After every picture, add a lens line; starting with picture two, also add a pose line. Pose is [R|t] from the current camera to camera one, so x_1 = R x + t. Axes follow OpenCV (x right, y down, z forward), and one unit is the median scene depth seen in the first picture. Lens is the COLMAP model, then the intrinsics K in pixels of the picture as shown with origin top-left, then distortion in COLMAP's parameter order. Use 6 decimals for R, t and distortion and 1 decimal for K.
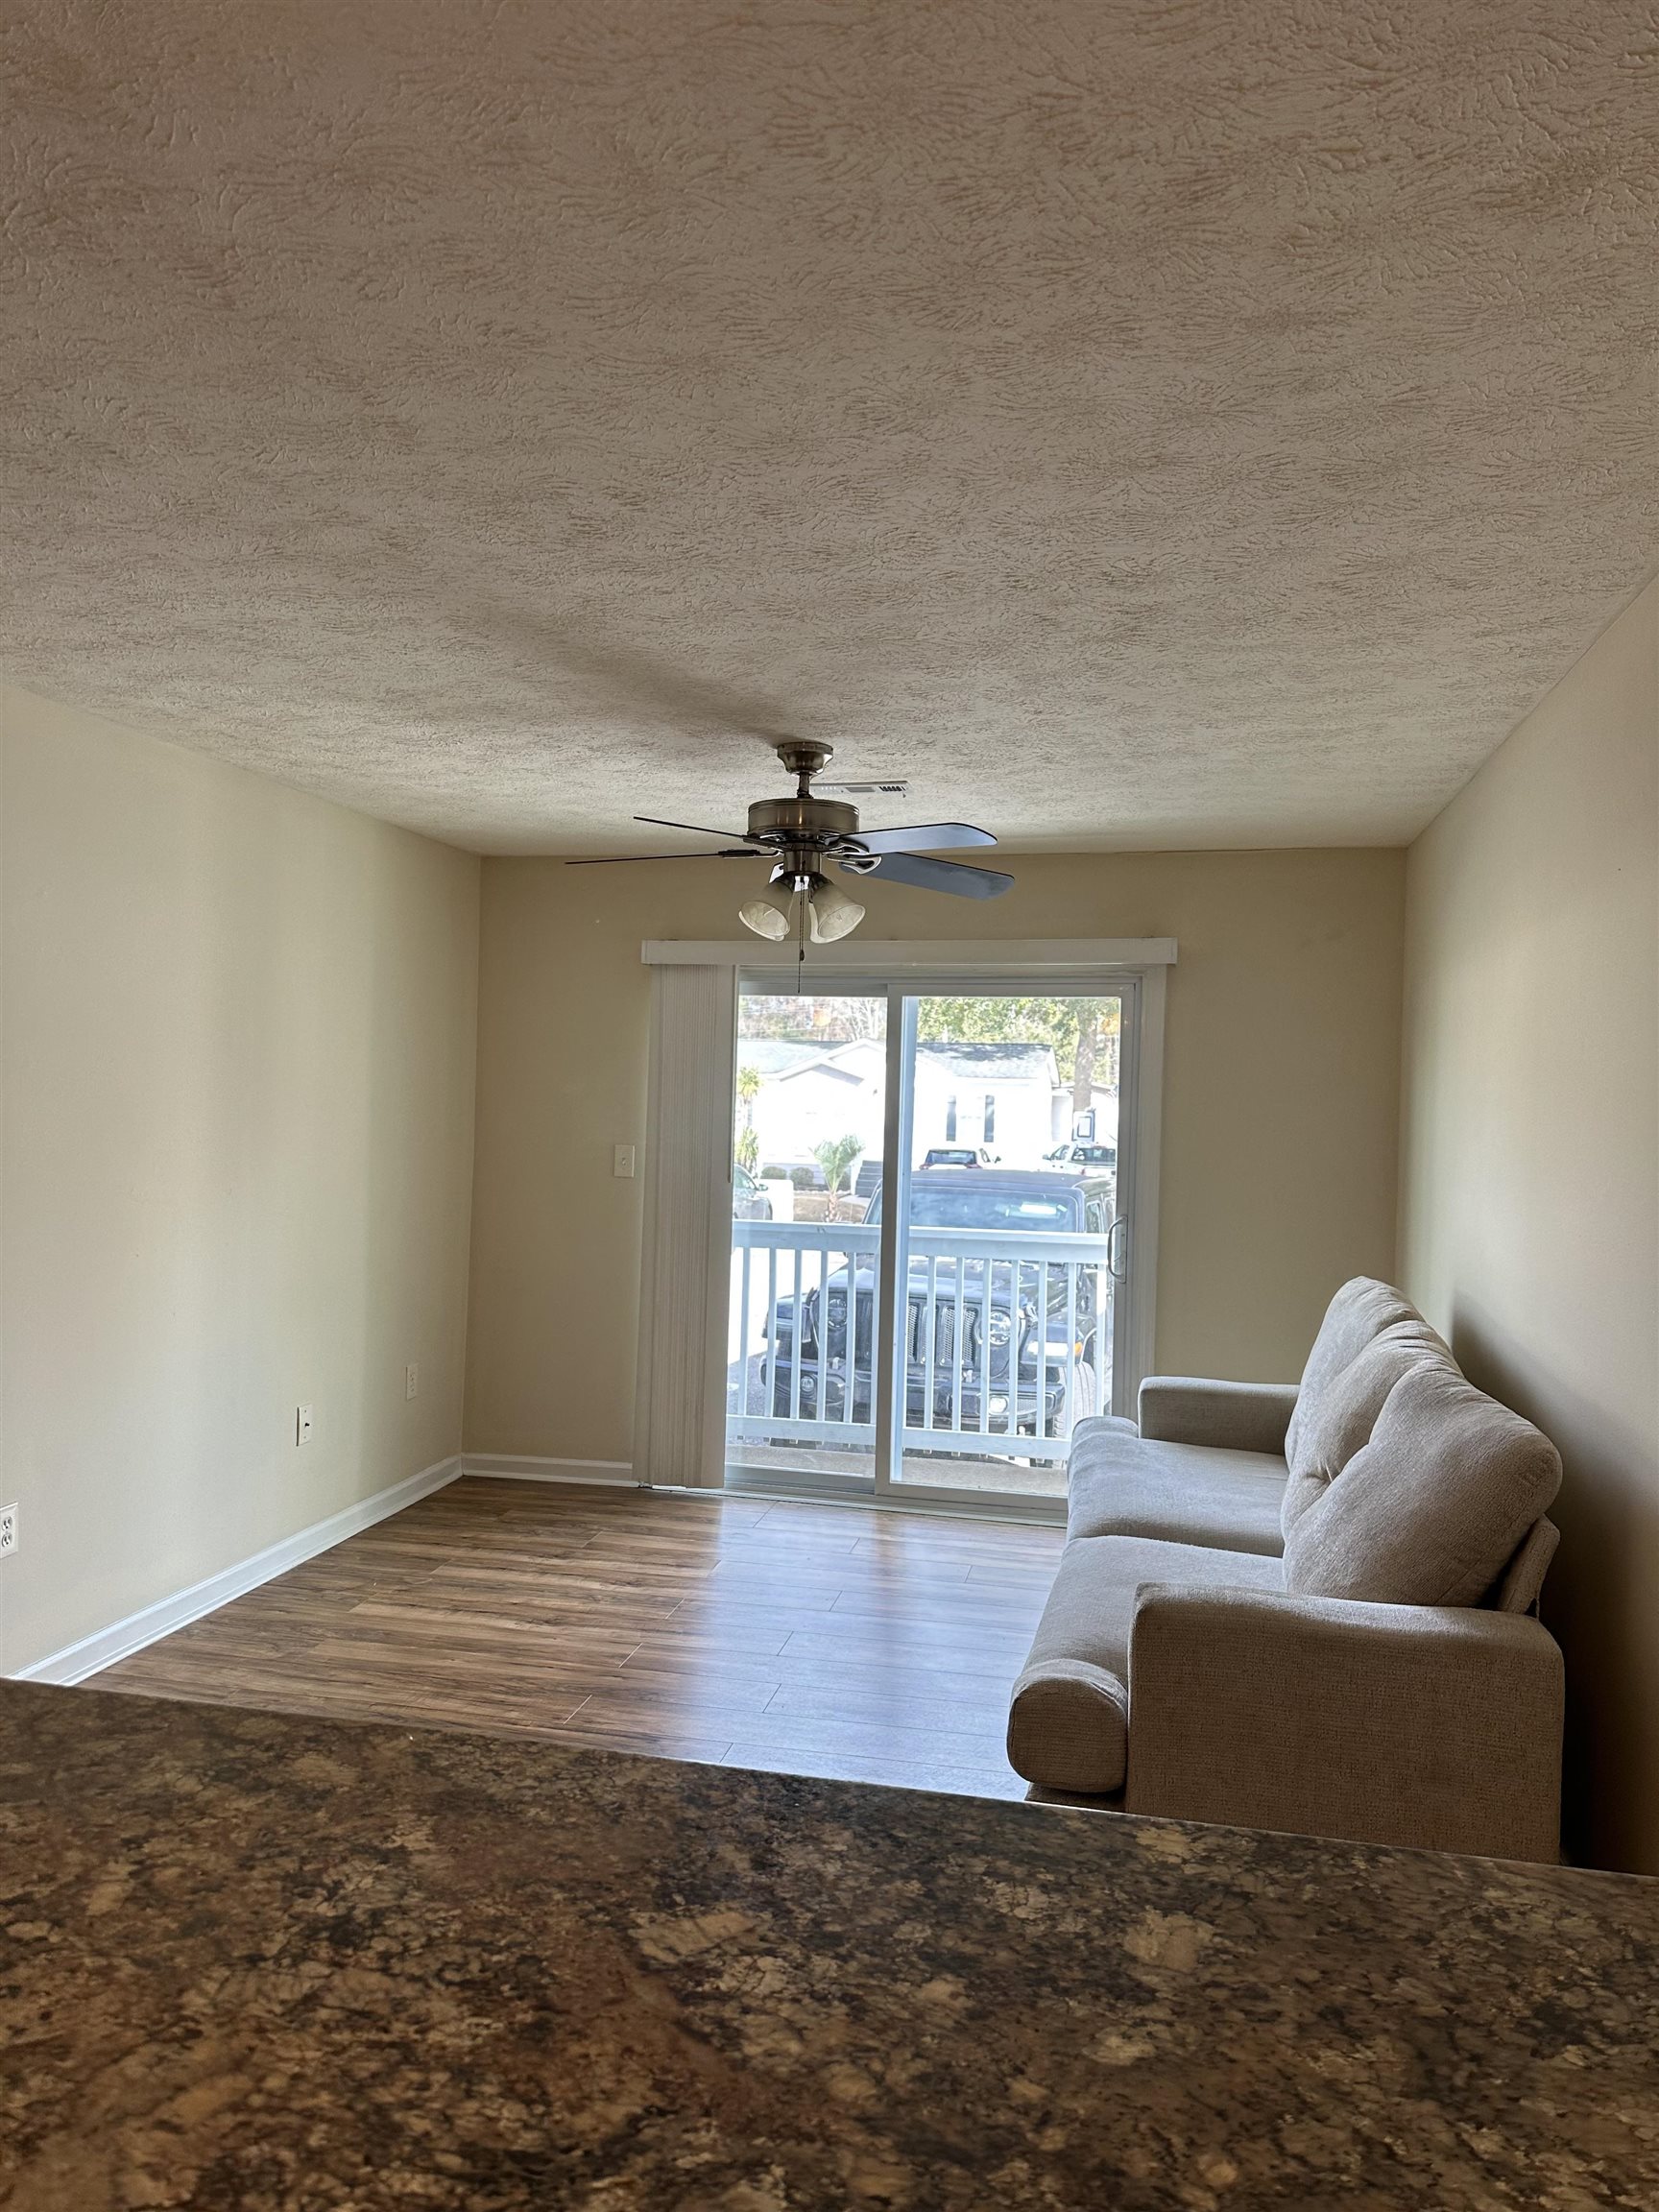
lens RADIAL K [[1510.1, 0, 820.3], [0, 1510.1, 1101.4], [0, 0, 1]] dist [-0.011856, -0.001029]
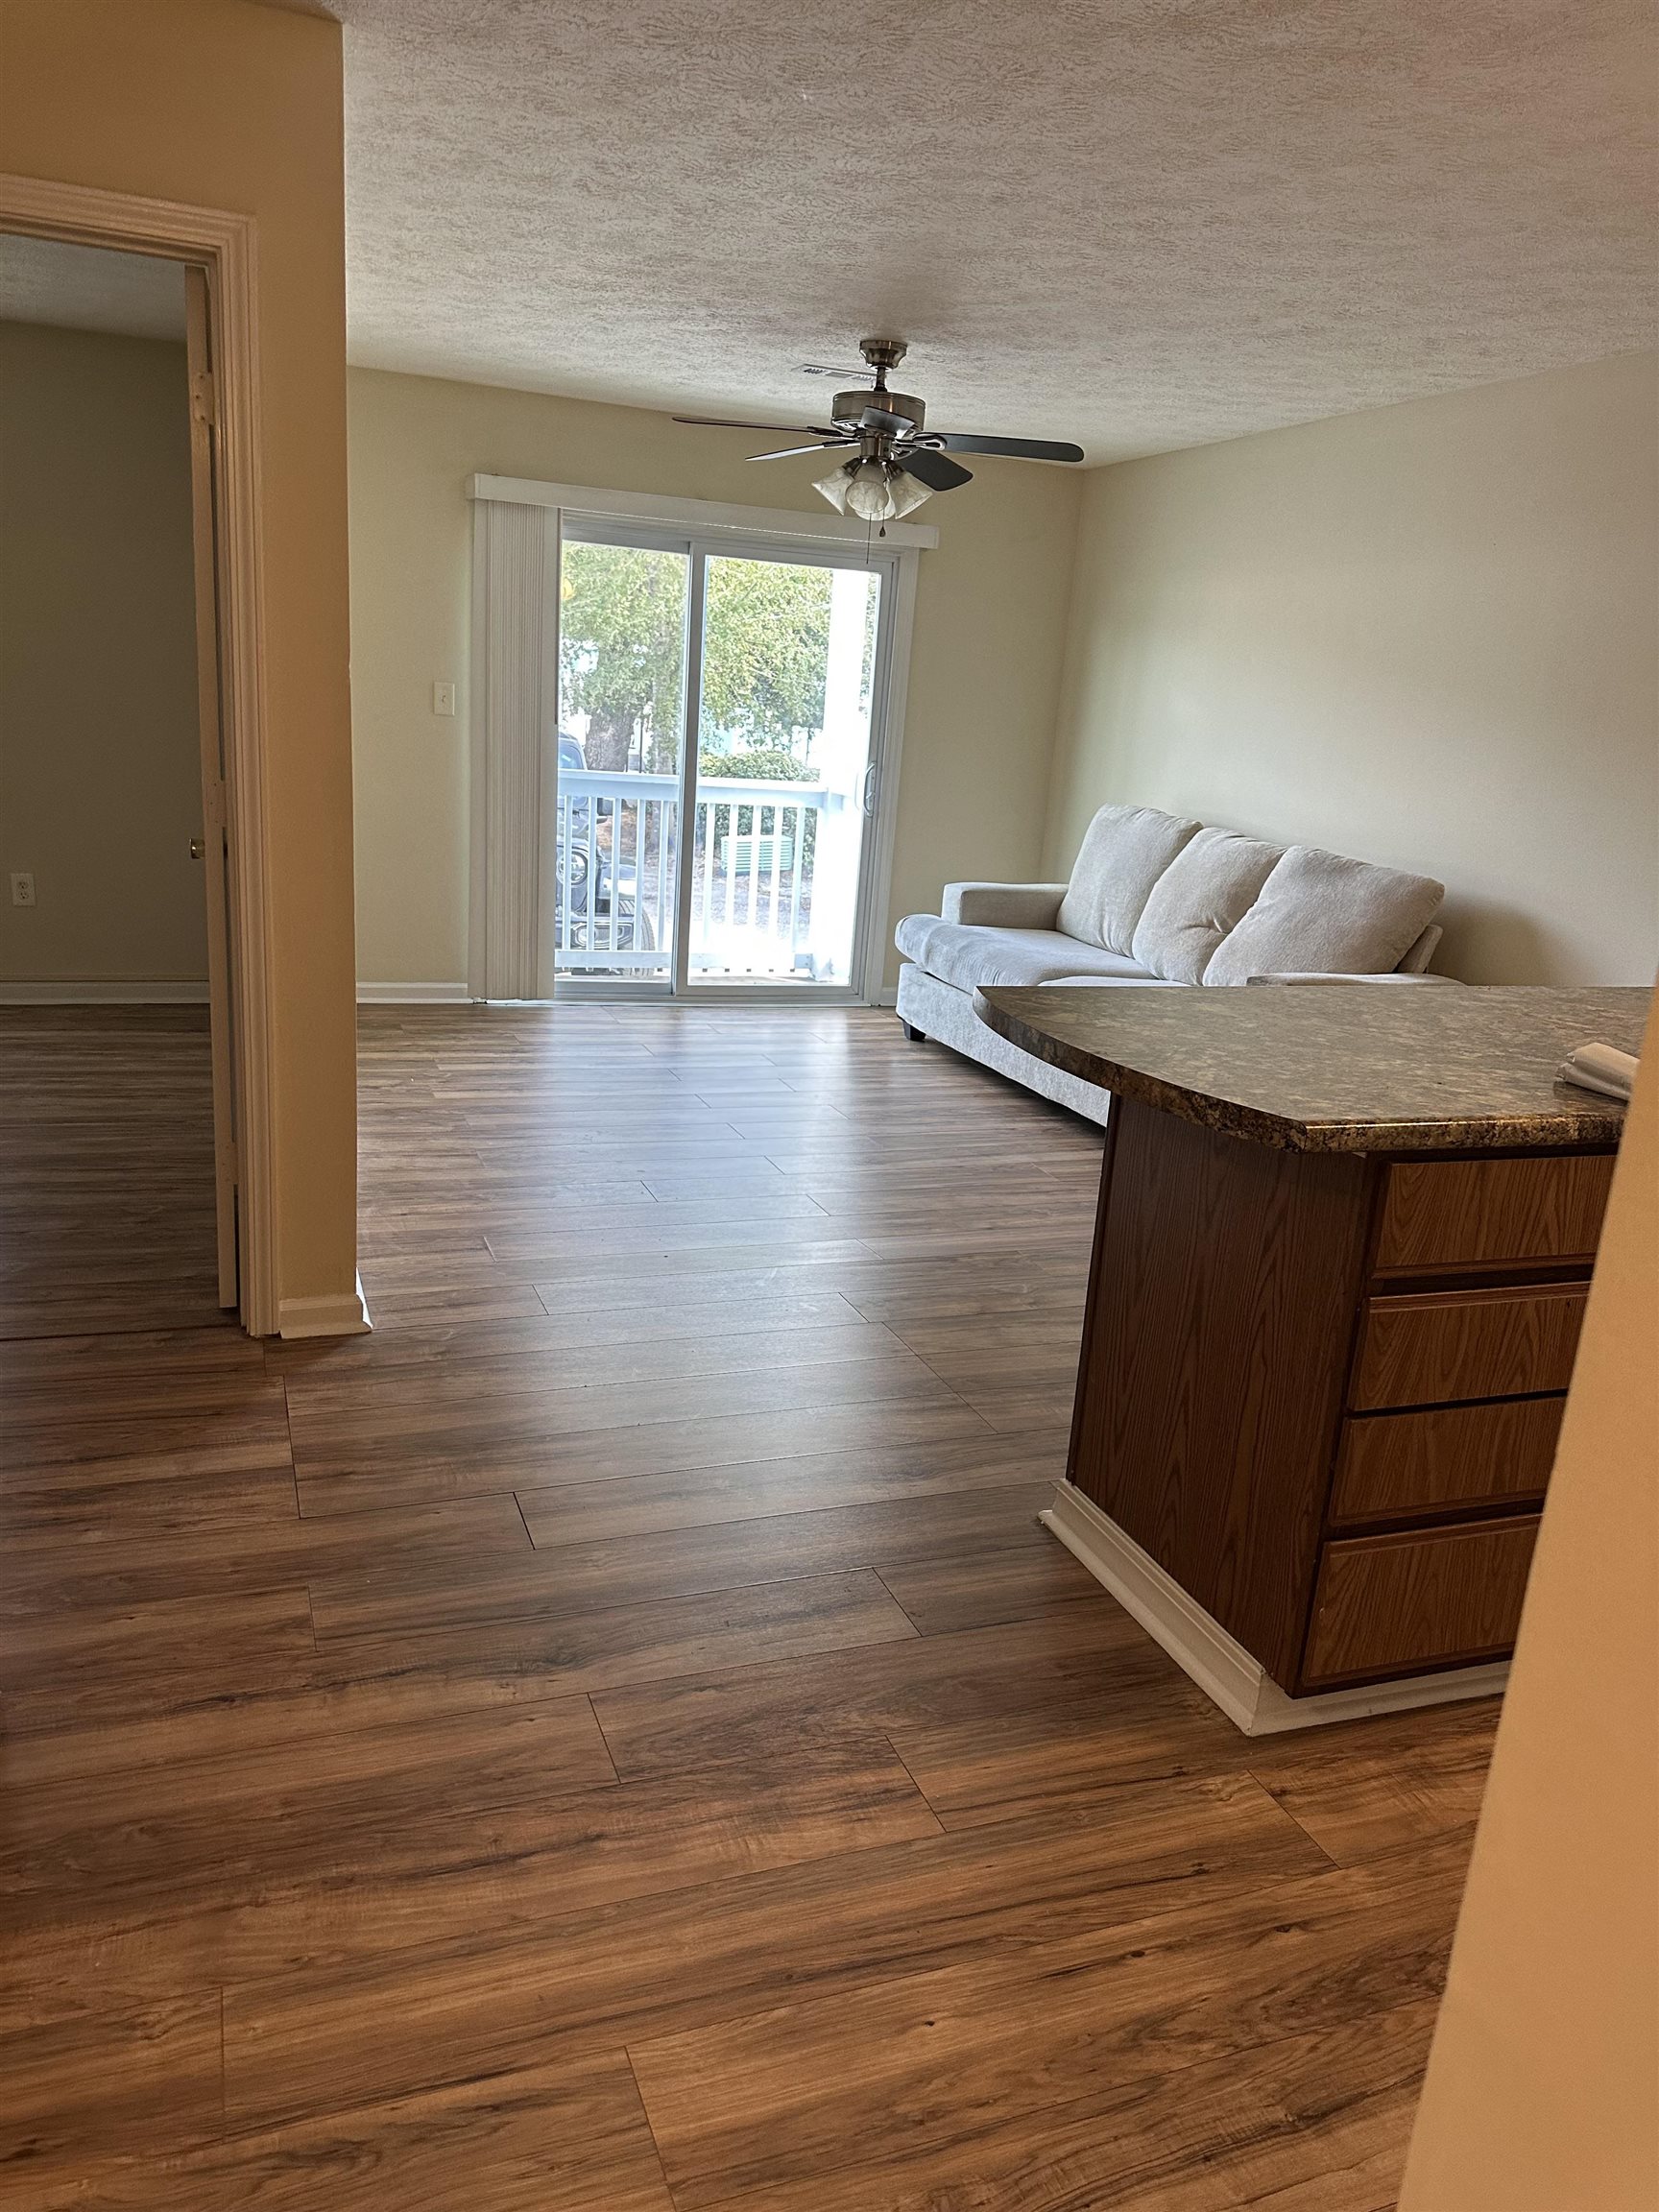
lens RADIAL K [[1510.1, 0, 839.5], [0, 1510.1, 1123.2], [0, 0, 1]] dist [-0.011856, -0.001029]
pose [[0.862781, -0.103505, 0.494870, -0.586240], [-0.048942, 0.957124, 0.285515, 0.012308], [-0.503204, -0.270556, 0.820722, -0.099406]]
